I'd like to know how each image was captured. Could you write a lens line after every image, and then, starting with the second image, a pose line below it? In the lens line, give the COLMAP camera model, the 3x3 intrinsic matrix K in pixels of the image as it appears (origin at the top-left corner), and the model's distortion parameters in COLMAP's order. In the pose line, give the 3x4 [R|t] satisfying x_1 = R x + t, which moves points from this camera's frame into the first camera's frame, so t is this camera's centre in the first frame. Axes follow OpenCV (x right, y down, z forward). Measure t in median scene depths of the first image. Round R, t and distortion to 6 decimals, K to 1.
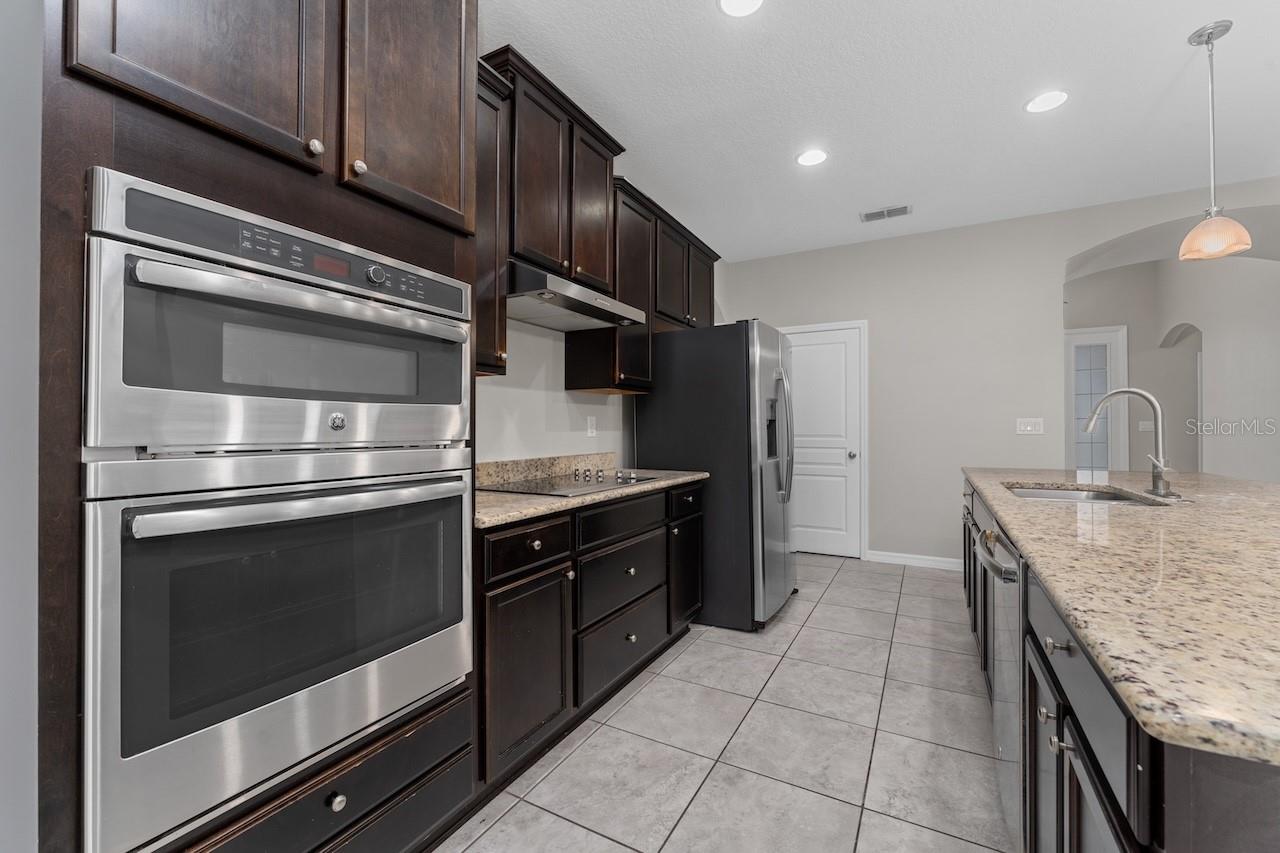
lens RADIAL K [[519.6, 0, 640.0], [0, 519.6, 426.5], [0, 0, 1]] dist [-0.002015, -0.000088]
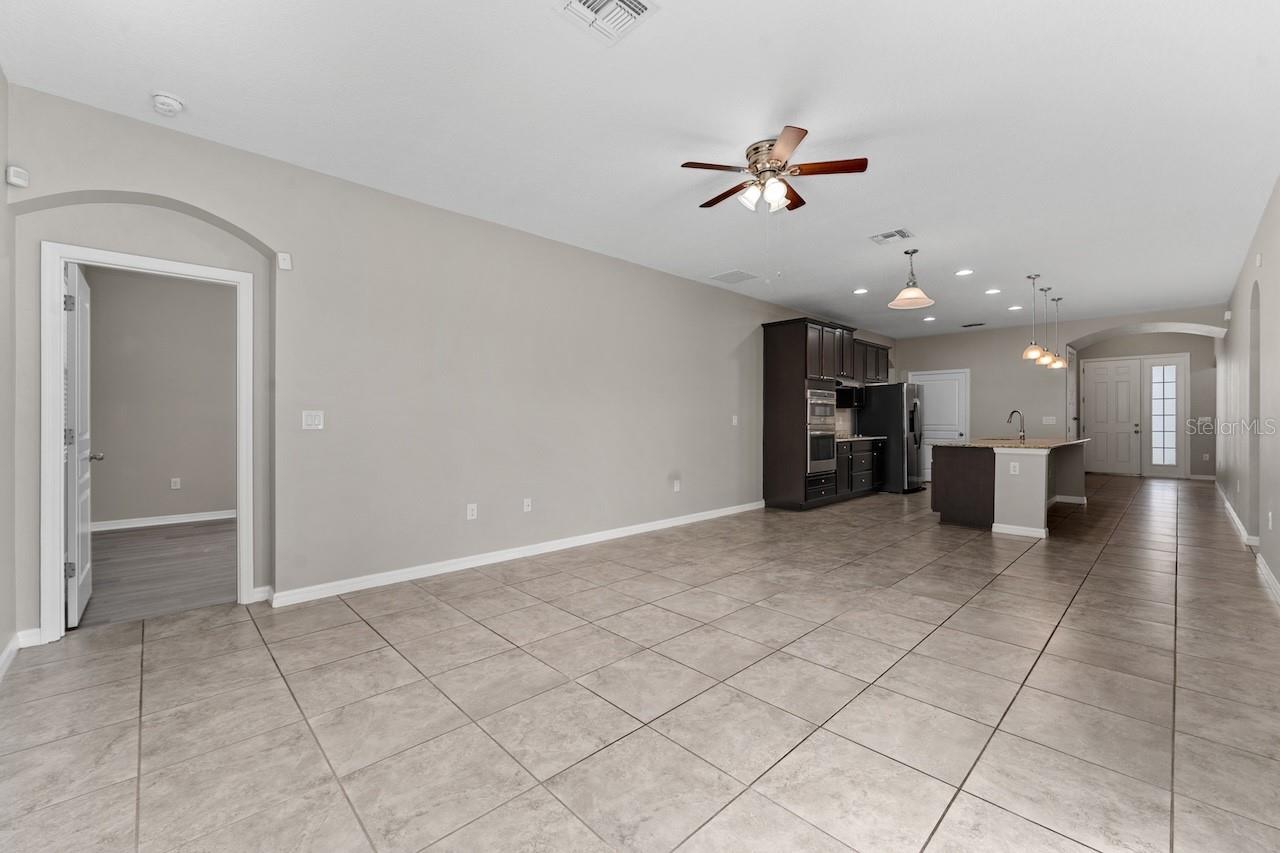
lens RADIAL K [[519.6, 0, 640.0], [0, 519.6, 426.5], [0, 0, 1]] dist [-0.002015, -0.000088]
pose [[0.955758, 0.006152, -0.294090, -0.396229], [-0.001333, 0.999862, 0.016585, -0.015026], [0.294151, -0.015459, 0.955634, -2.616064]]
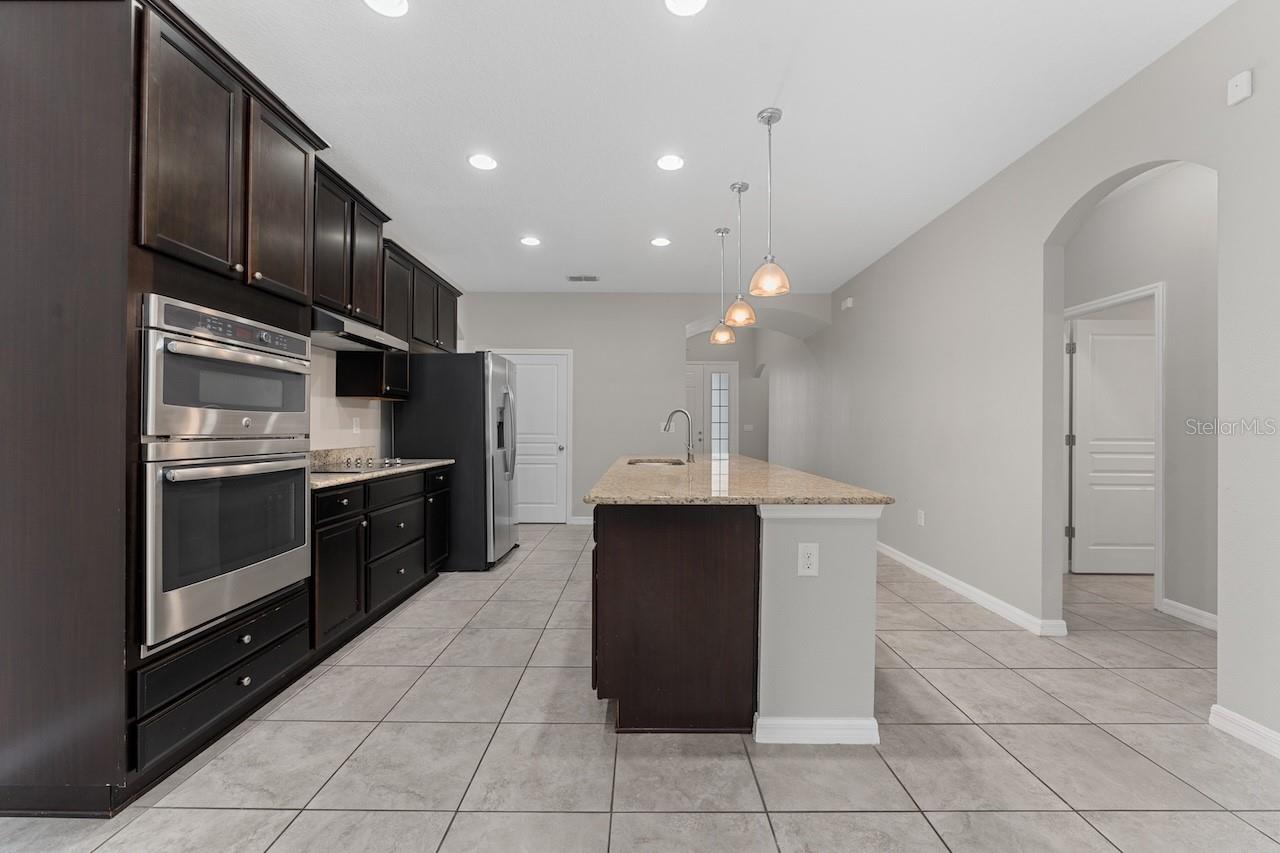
lens RADIAL K [[511.3, 0, 640.0], [0, 511.3, 426.5], [0, 0, 1]] dist [-0.002469, -0.000214]
pose [[0.874854, 0.008096, 0.484319, -0.117324], [-0.008578, 0.999962, -0.001220, -0.002578], [-0.484311, -0.003087, 0.874891, -0.531634]]
